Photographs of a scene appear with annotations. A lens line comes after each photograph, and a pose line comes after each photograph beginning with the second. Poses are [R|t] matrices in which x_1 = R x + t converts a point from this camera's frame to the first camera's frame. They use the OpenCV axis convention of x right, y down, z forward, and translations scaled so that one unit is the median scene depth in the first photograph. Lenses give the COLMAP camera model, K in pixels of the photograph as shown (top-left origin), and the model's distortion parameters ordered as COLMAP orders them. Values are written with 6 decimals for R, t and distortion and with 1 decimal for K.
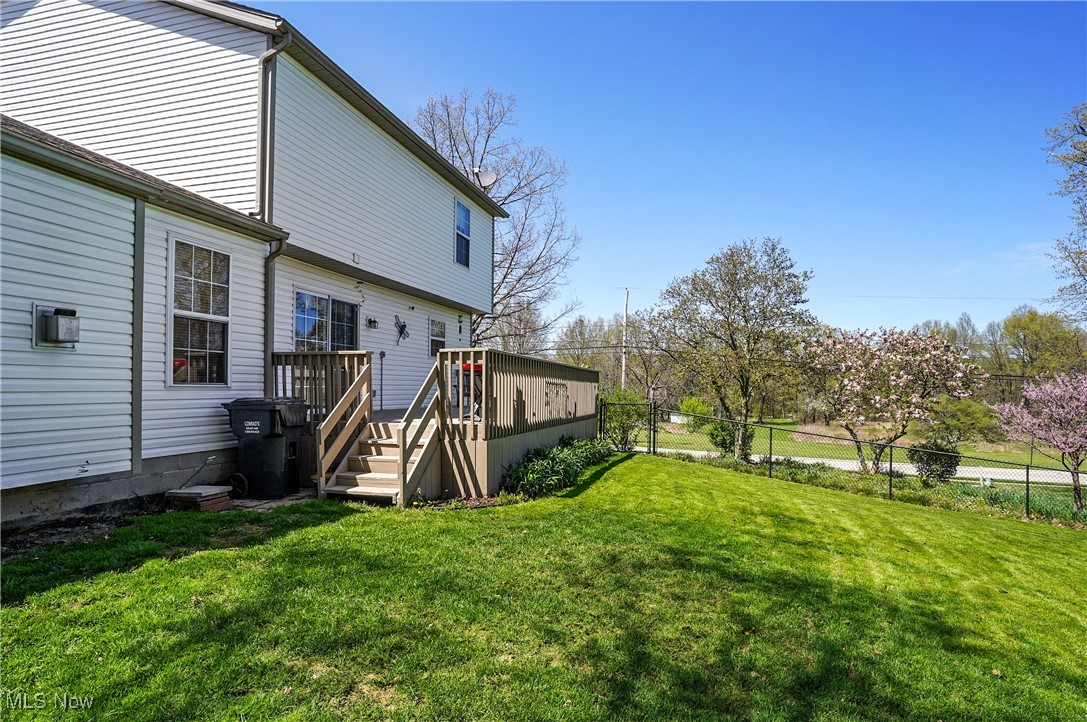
lens RADIAL K [[566.9, 0, 543.1], [0, 566.9, 371.9], [0, 0, 1]] dist [-0.068496, 0.035844]
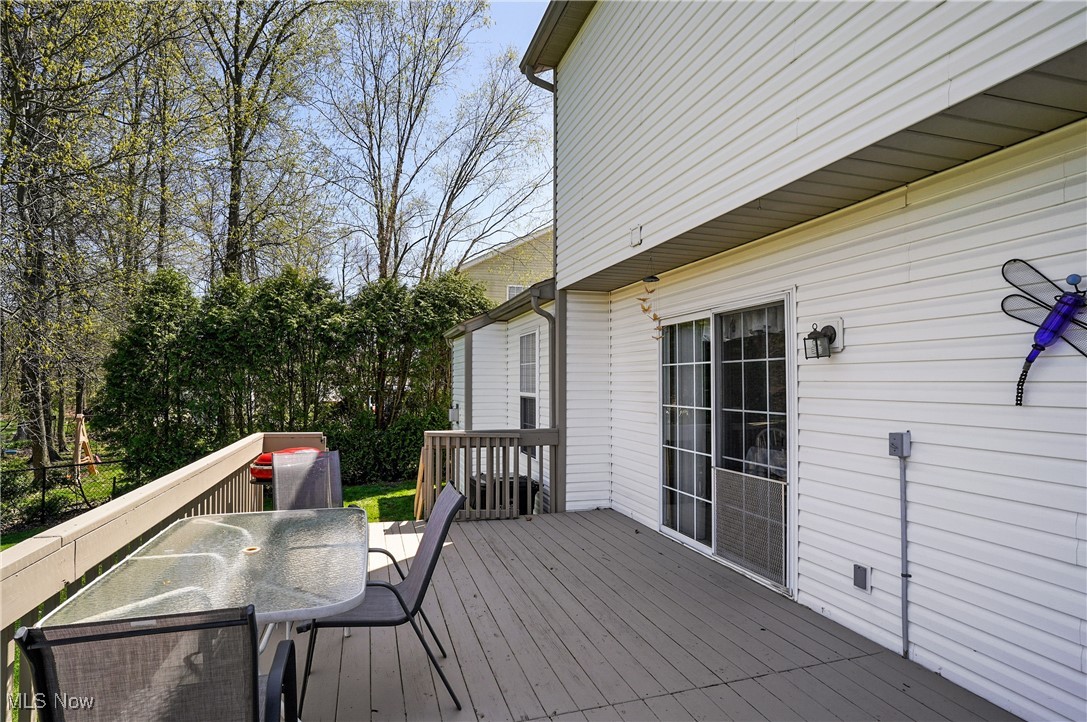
lens RADIAL K [[566.9, 0, 543.1], [0, 566.9, 371.9], [0, 0, 1]] dist [-0.068496, 0.035844]
pose [[-0.849516, -0.009442, -0.527479, -0.006288], [0.014345, 0.999057, -0.040987, -0.047307], [0.527368, -0.042385, -0.848579, 0.951763]]
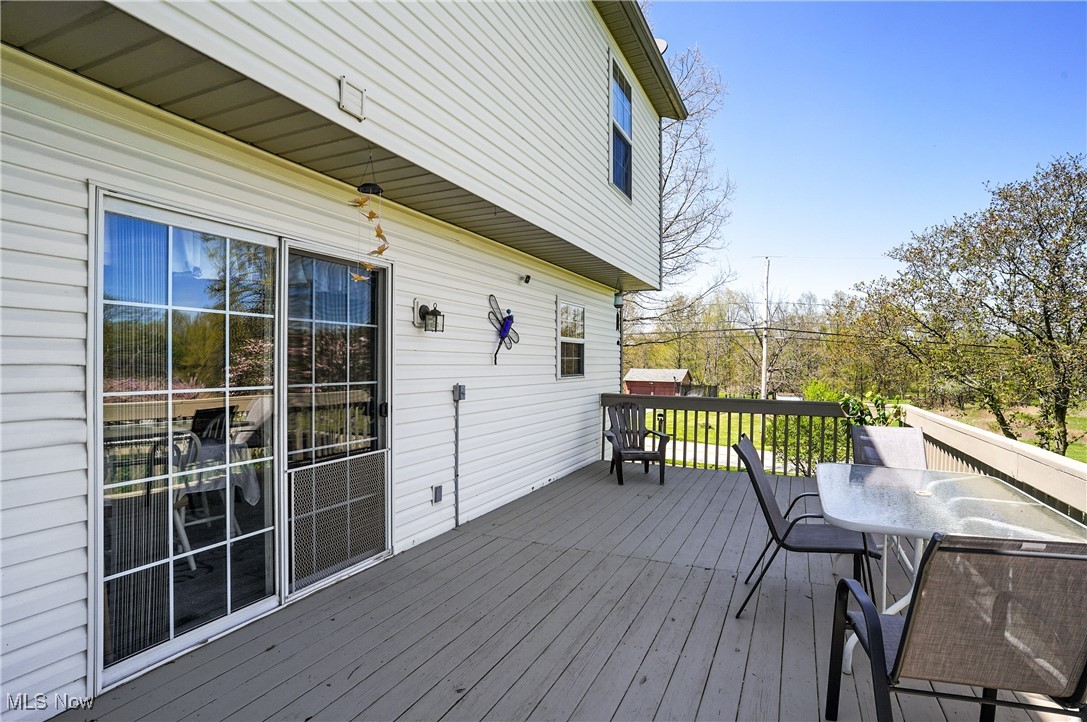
lens RADIAL K [[566.9, 0, 543.1], [0, 566.9, 371.9], [0, 0, 1]] dist [-0.068496, 0.035844]
pose [[0.985662, 0.009549, -0.168460, -0.130529], [-0.002569, 0.999131, 0.041602, -0.052817], [0.168711, -0.040573, 0.984830, 0.510280]]
